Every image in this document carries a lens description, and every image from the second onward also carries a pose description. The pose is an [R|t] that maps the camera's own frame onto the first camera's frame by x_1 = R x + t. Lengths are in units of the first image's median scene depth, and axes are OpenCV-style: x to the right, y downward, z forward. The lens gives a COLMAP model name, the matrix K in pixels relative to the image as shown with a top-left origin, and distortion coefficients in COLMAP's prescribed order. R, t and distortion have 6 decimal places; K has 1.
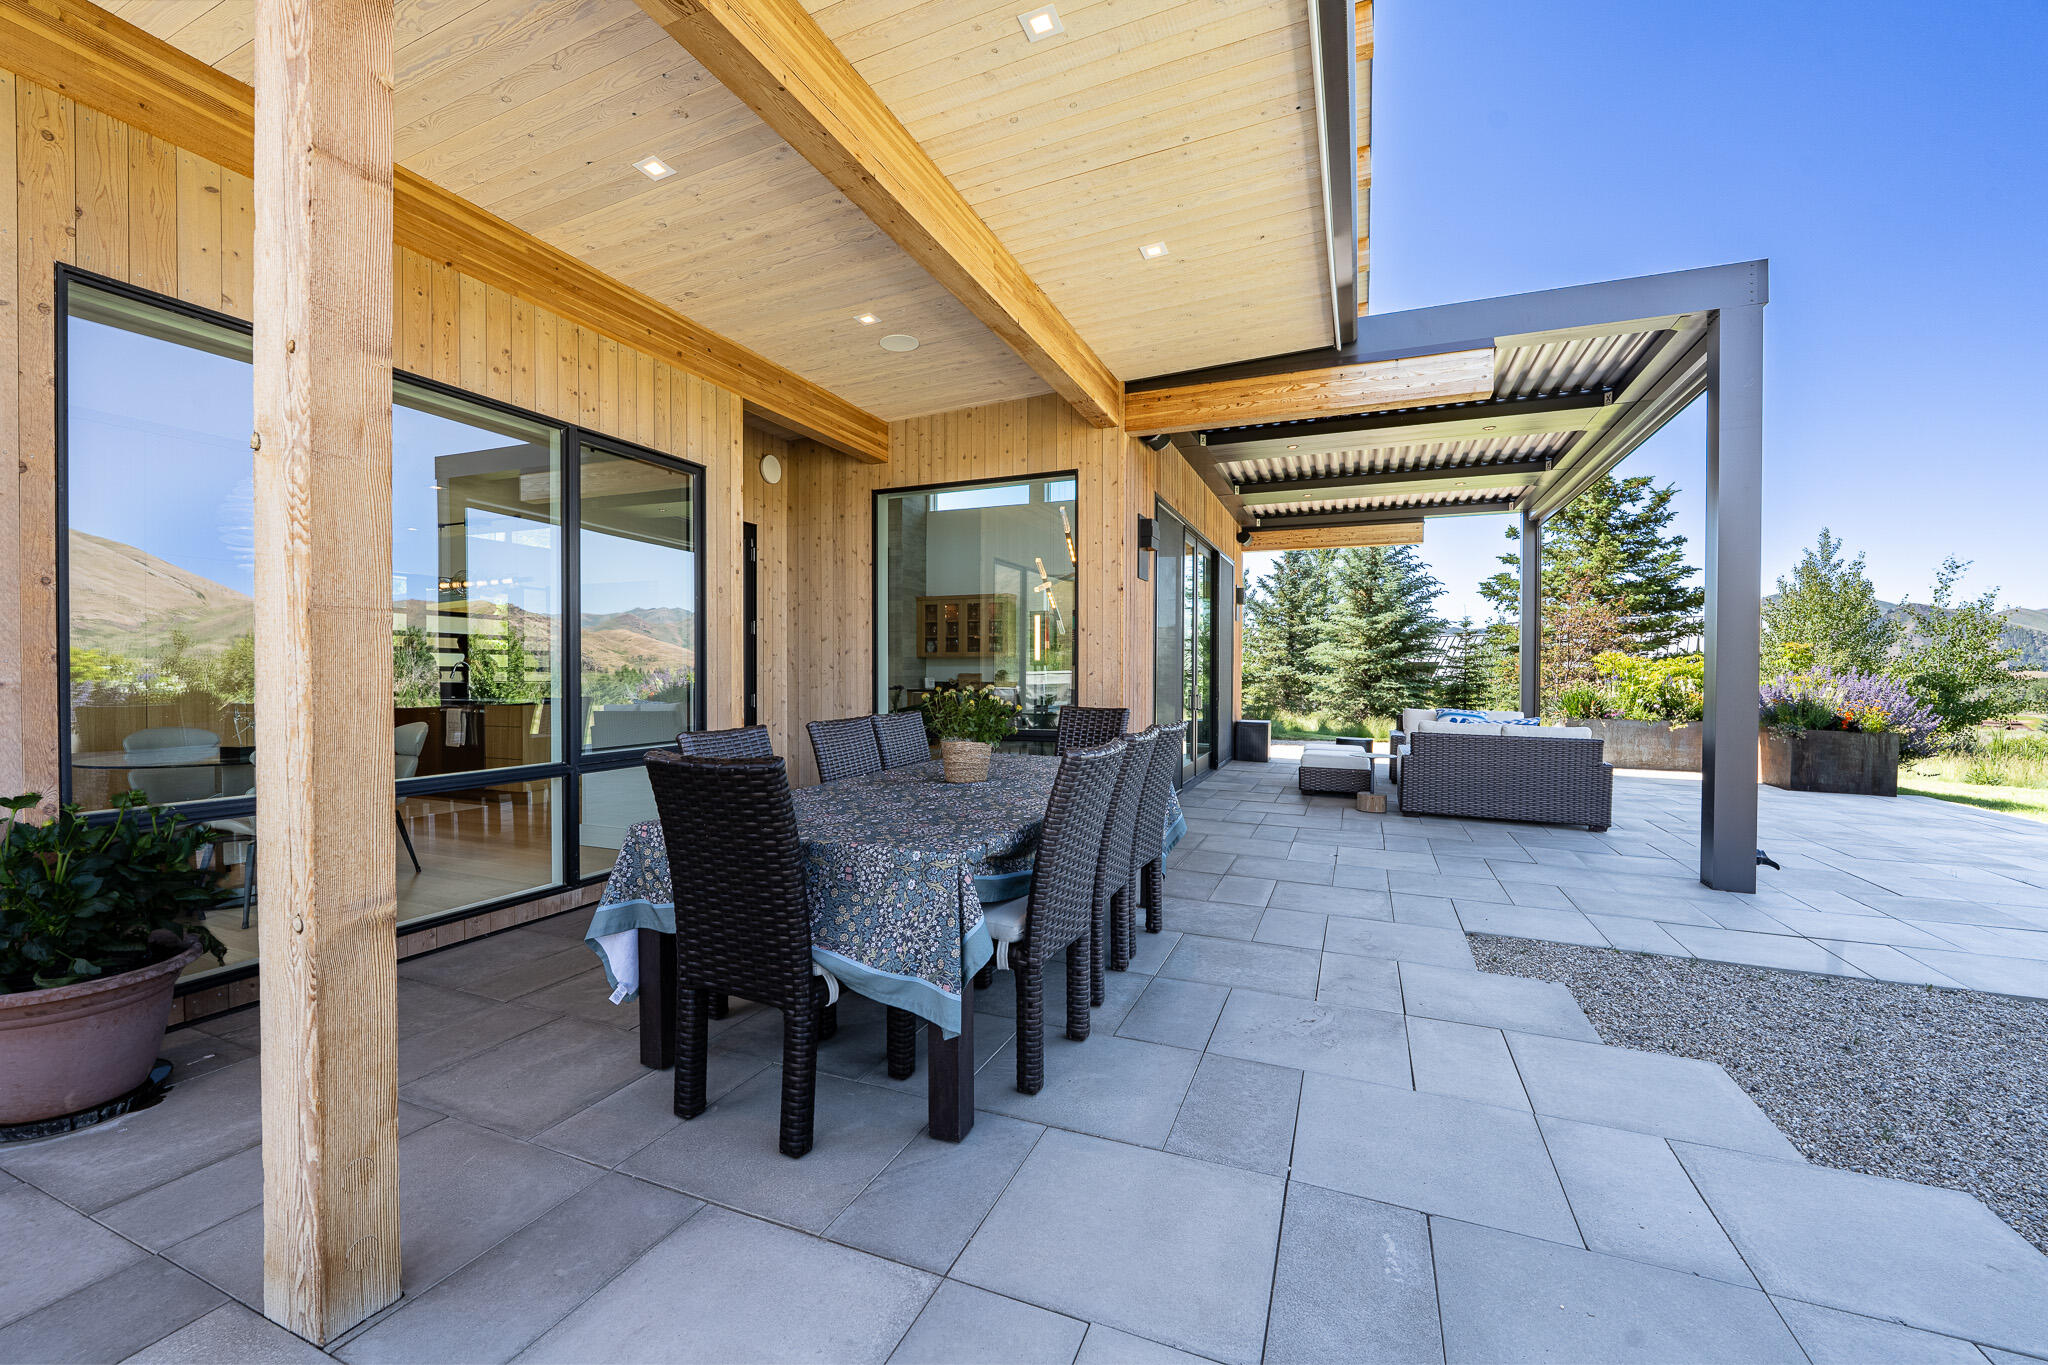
lens RADIAL K [[836.0, 0, 1024.0], [0, 836.0, 682.5], [0, 0, 1]] dist [-0.000421, -0.000080]
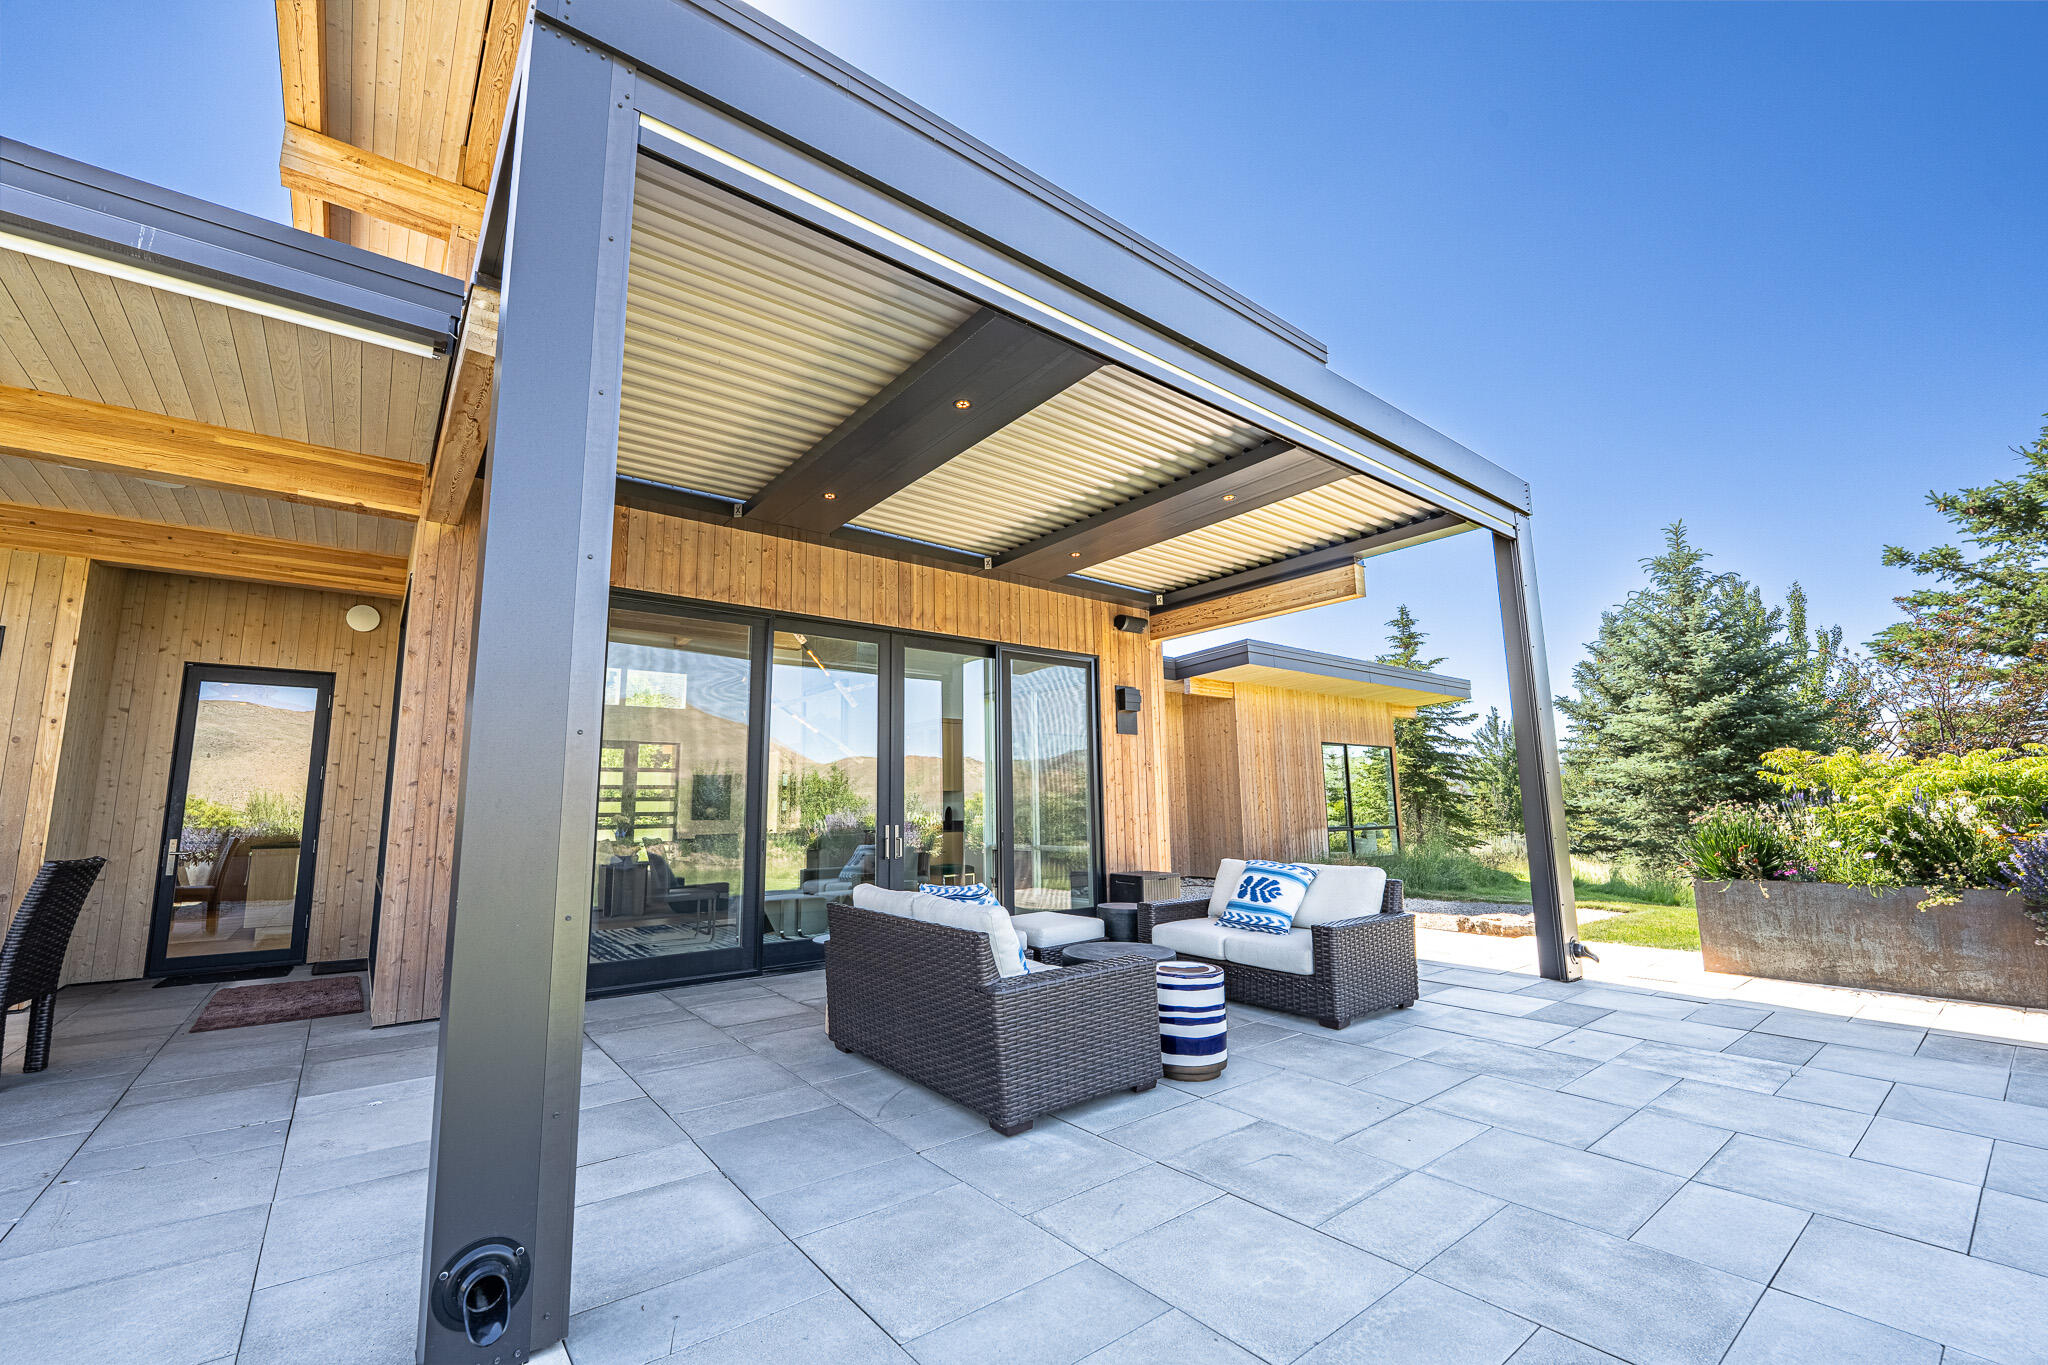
lens RADIAL K [[836.0, 0, 1024.0], [0, 836.0, 682.5], [0, 0, 1]] dist [-0.000421, -0.000080]
pose [[0.875465, -0.094700, -0.473912, 0.549980], [0.017030, 0.986049, -0.165580, 0.001392], [0.482981, 0.136889, 0.864865, 0.327333]]
